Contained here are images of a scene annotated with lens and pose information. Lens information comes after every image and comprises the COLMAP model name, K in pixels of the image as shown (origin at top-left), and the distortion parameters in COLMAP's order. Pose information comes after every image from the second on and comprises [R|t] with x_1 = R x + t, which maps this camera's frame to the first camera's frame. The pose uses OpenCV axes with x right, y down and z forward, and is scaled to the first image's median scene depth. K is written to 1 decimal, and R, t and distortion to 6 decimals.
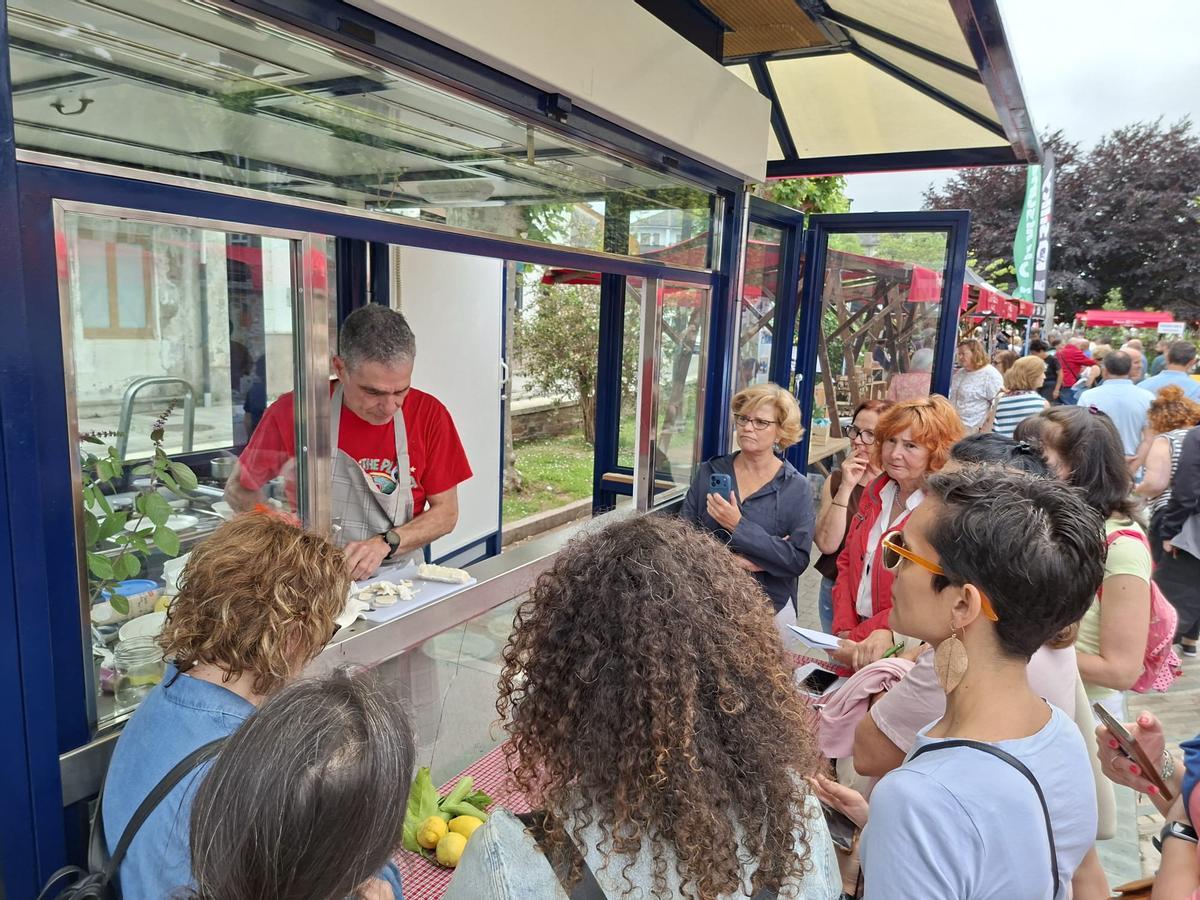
lens RADIAL K [[857.3, 0, 602.2], [0, 857.3, 464.9], [0, 0, 1]] dist [0.122378, -0.151311]
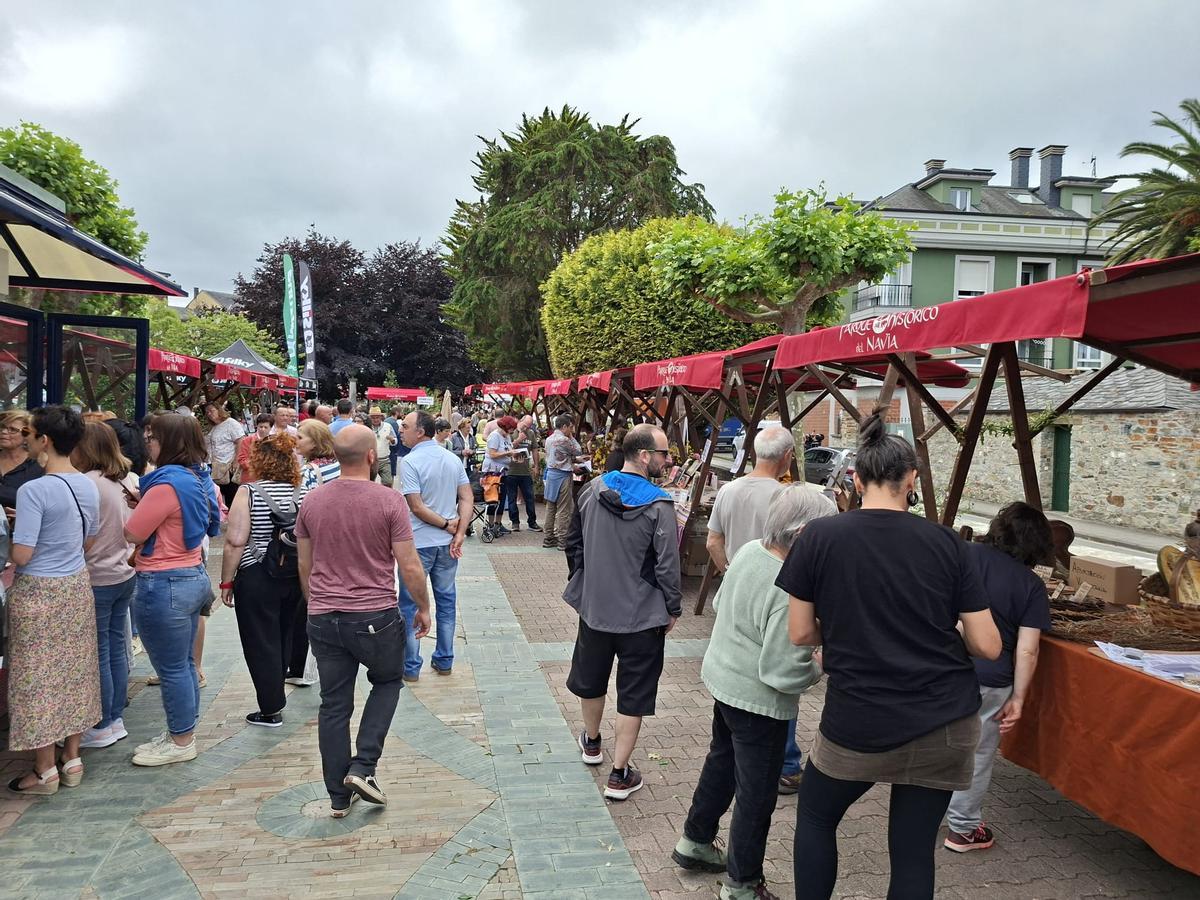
lens RADIAL K [[857.3, 0, 602.2], [0, 857.3, 464.9], [0, 0, 1]] dist [0.122378, -0.151311]
pose [[0.754940, -0.048903, 0.653968, -0.007517], [0.105269, 0.993321, -0.047243, 0.020644], [-0.647290, 0.104508, 0.755046, -0.101188]]
